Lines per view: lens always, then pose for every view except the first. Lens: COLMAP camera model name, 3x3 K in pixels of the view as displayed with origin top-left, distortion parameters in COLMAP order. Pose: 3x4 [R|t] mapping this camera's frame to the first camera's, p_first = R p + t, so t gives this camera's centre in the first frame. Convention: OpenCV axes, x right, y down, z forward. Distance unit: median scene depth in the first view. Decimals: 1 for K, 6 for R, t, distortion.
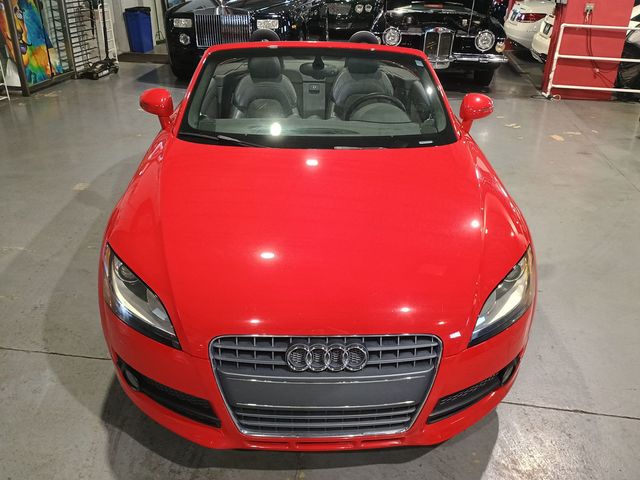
lens RADIAL K [[556.6, 0, 331.4], [0, 556.6, 243.0], [0, 0, 1]] dist [0.056039, -0.073348]
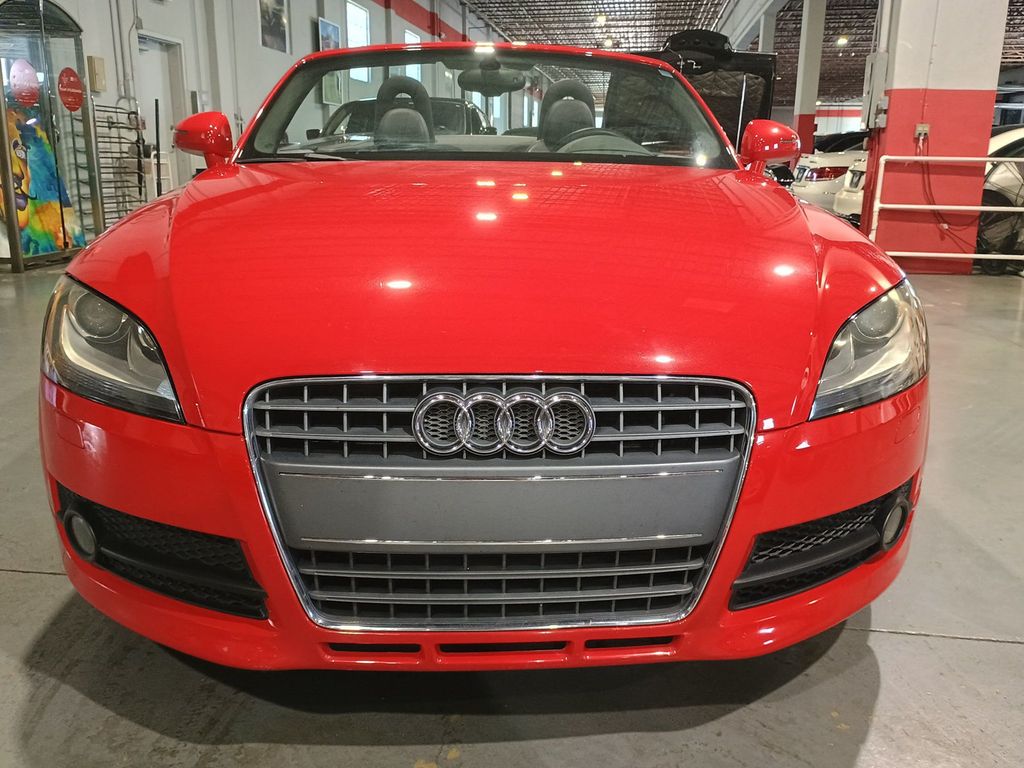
lens RADIAL K [[894.4, 0, 526.6], [0, 894.4, 384.4], [0, 0, 1]] dist [0.072099, -0.102527]
pose [[0.999879, -0.014368, 0.005915, 0.003005], [0.015312, 0.975804, -0.218111, 0.148122], [-0.002638, 0.218176, 0.975906, 0.125911]]
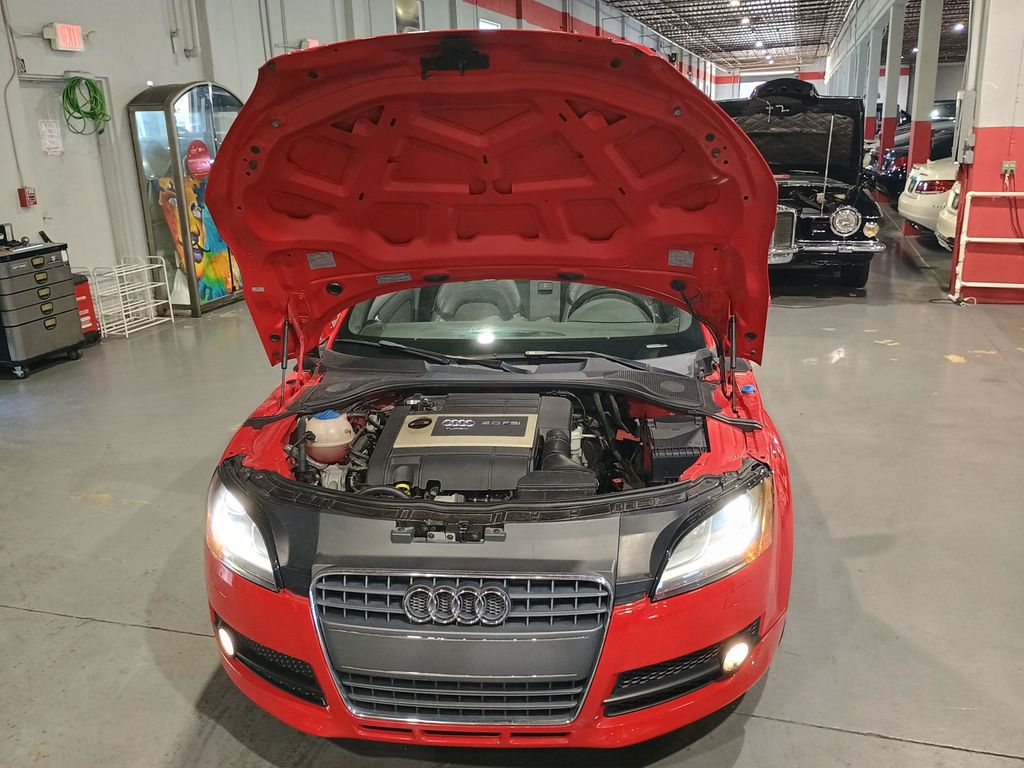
lens RADIAL K [[888.2, 0, 527.1], [0, 888.2, 378.7], [0, 0, 1]] dist [0.061498, -0.078274]
pose [[0.987784, -0.011280, -0.155418, 0.124845], [-0.018462, 0.981880, -0.188602, 0.057733], [0.154729, 0.189167, 0.969678, -0.099417]]
